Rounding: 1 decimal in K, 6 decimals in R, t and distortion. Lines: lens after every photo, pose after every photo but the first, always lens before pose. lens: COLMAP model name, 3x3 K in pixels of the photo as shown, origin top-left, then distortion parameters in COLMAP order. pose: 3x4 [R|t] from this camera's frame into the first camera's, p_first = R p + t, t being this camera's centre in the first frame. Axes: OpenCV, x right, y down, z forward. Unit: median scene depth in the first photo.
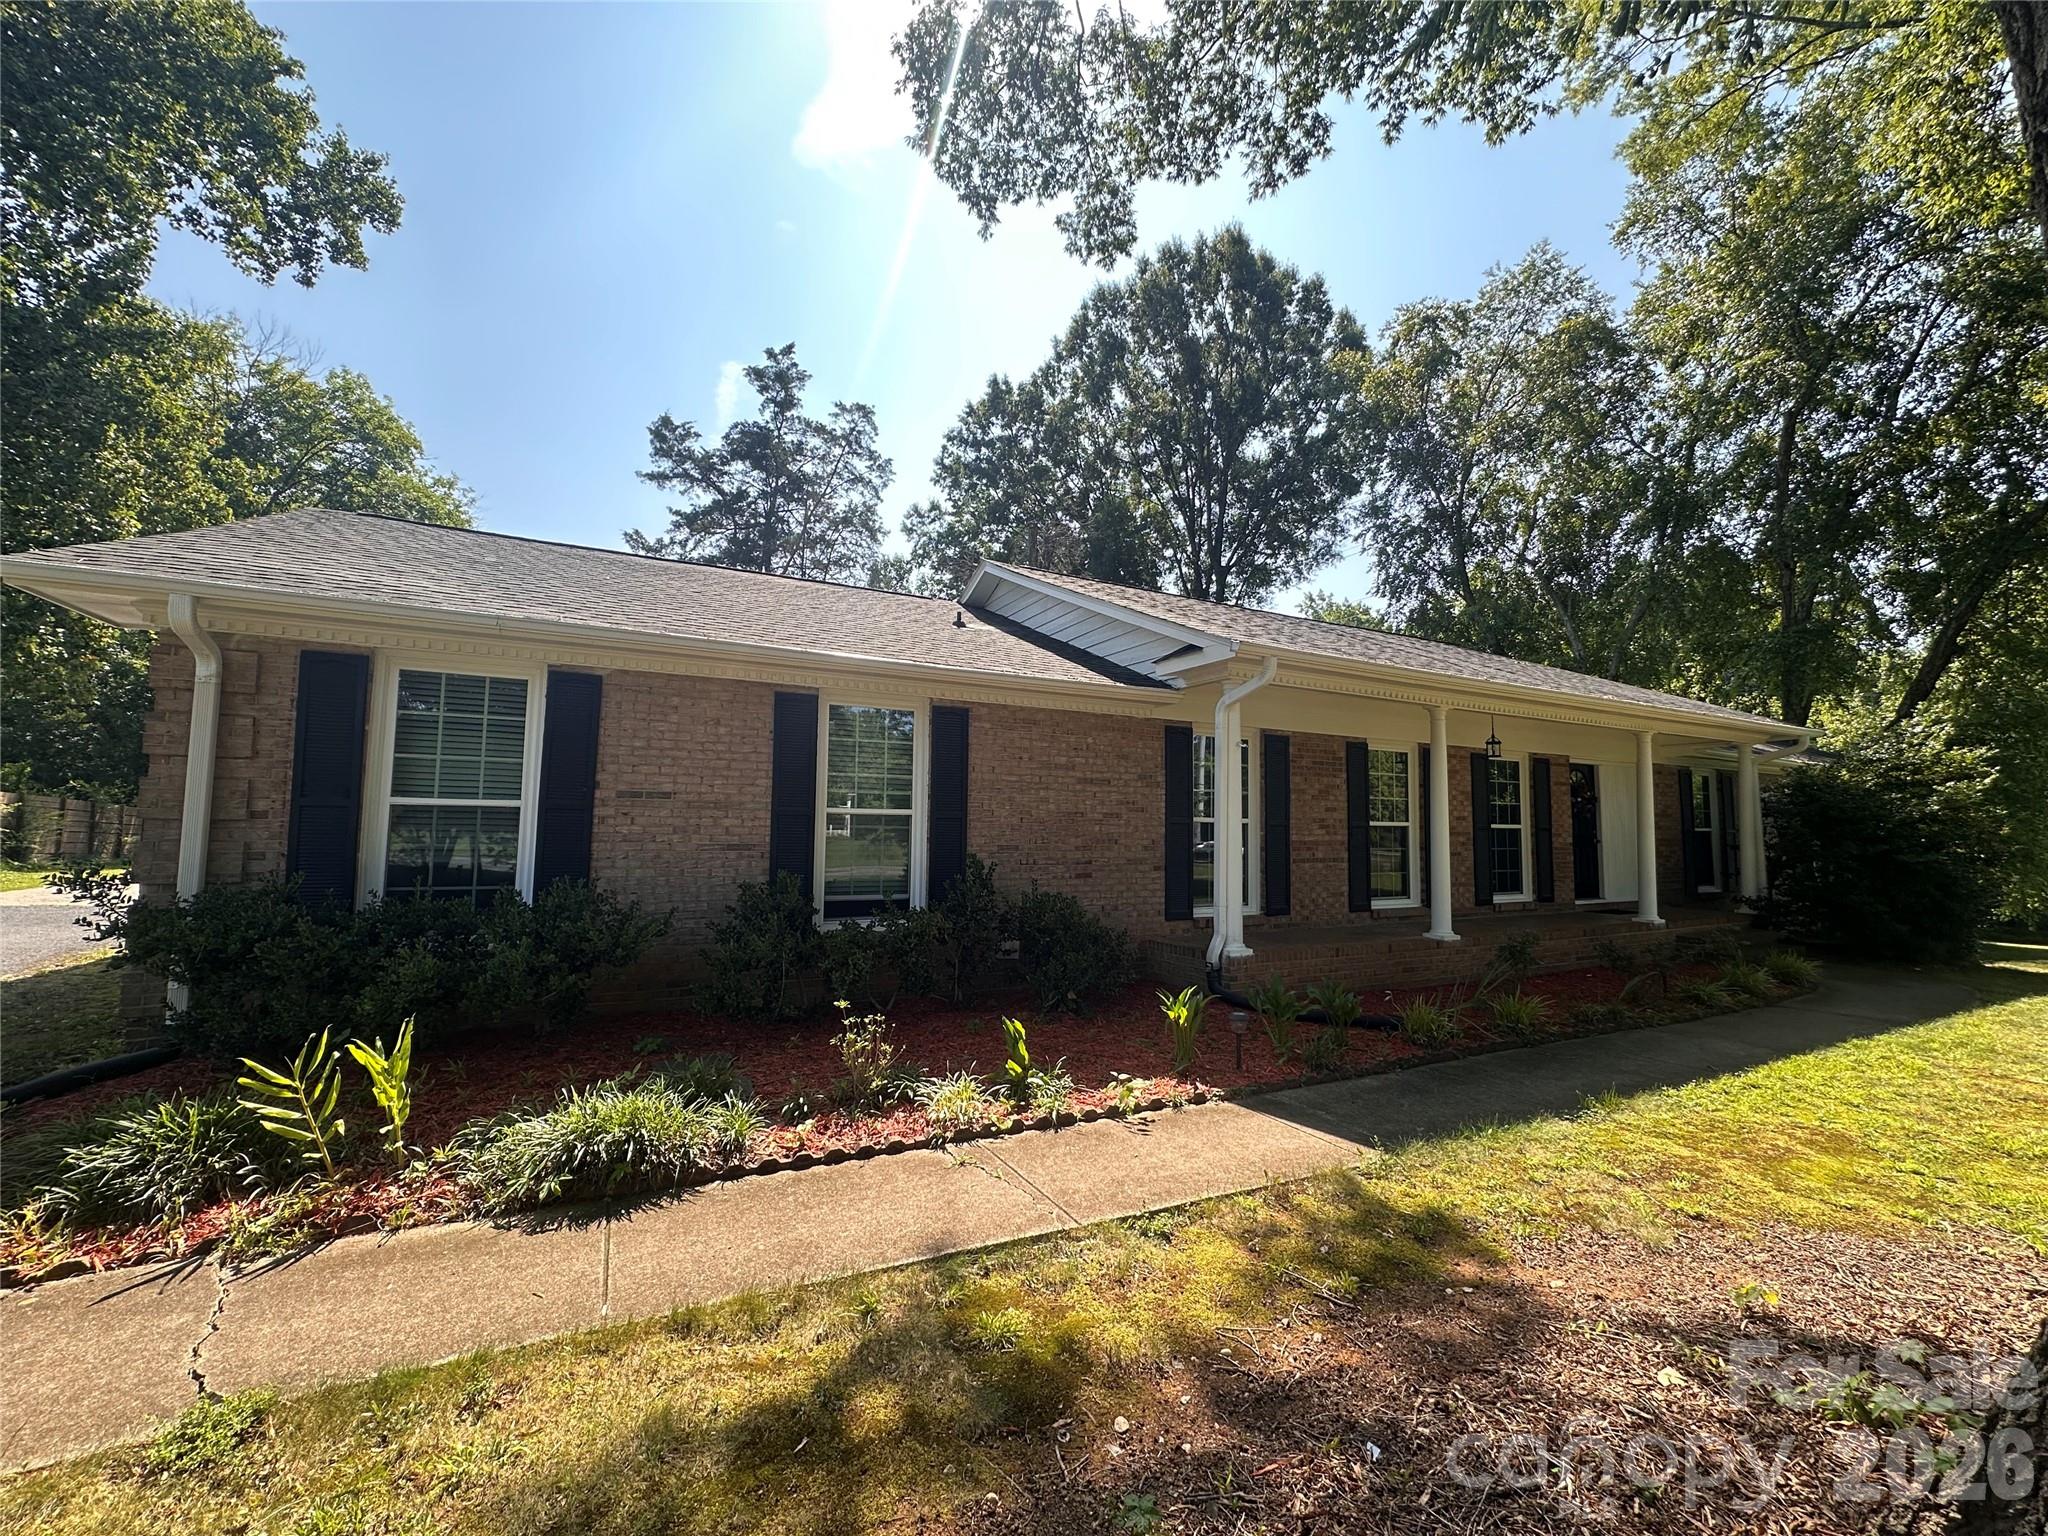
lens RADIAL K [[813.1, 0, 1021.4], [0, 813.1, 767.0], [0, 0, 1]] dist [-0.003621, -0.000099]
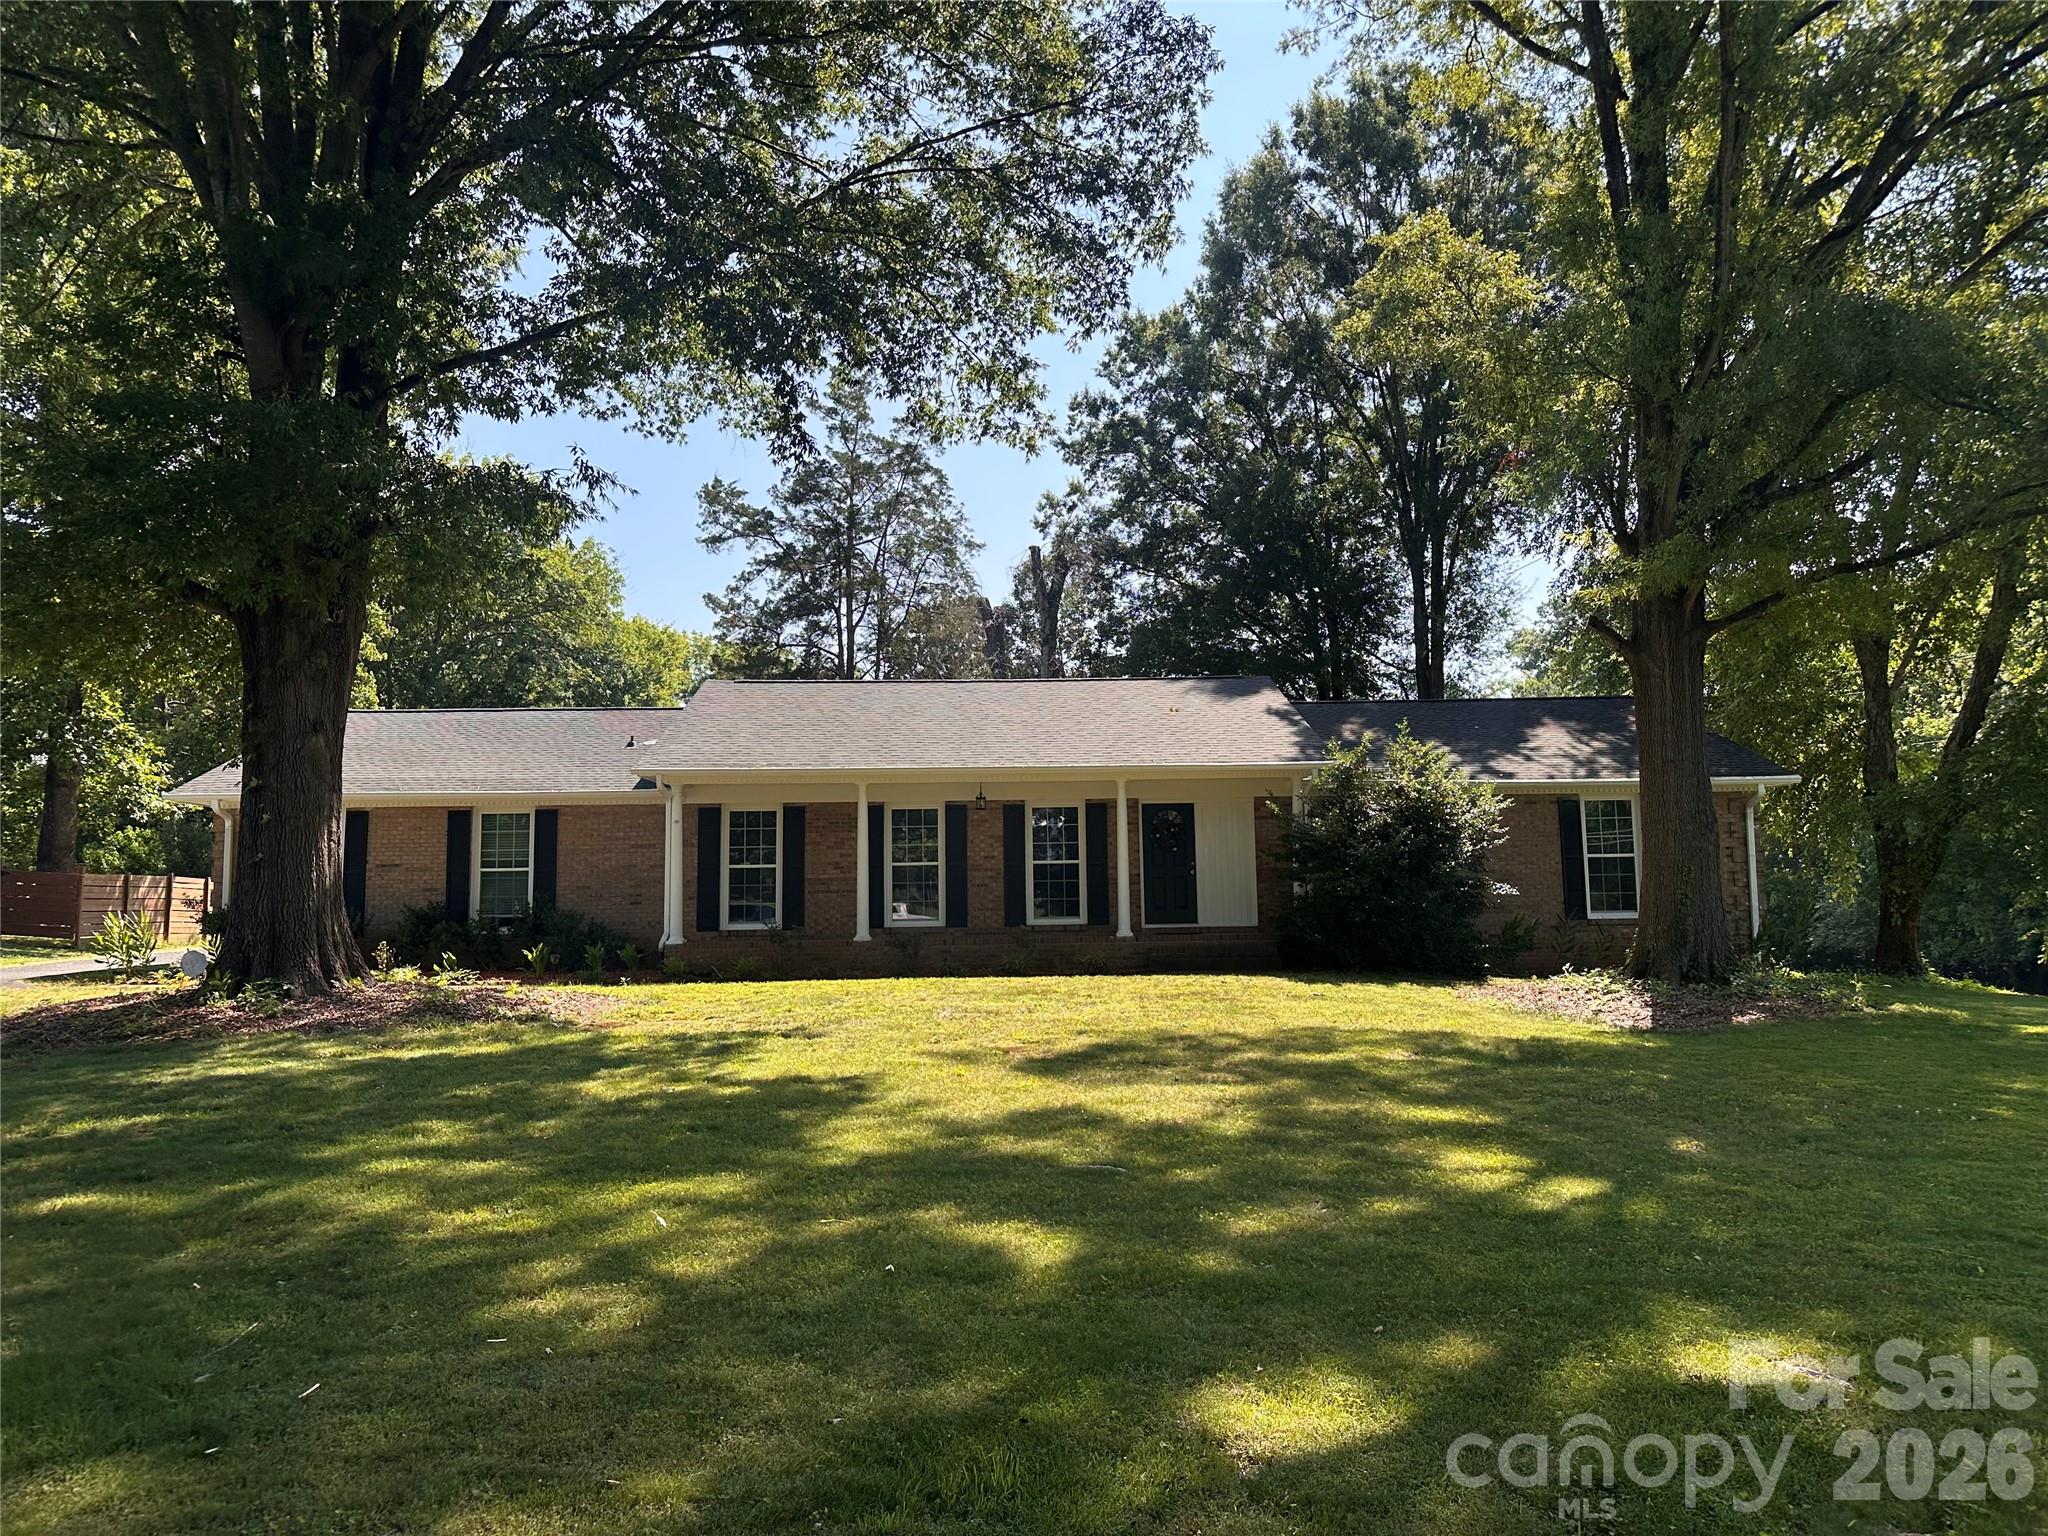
lens RADIAL K [[1422.7, 0, 1025.6], [0, 1422.7, 769.9], [0, 0, 1]] dist [0.011205, 0.000849]
pose [[0.905460, -0.074565, -0.417830, 1.713602], [0.060984, 0.997088, -0.045782, 0.037120], [0.420027, 0.015973, 0.907371, -1.098656]]
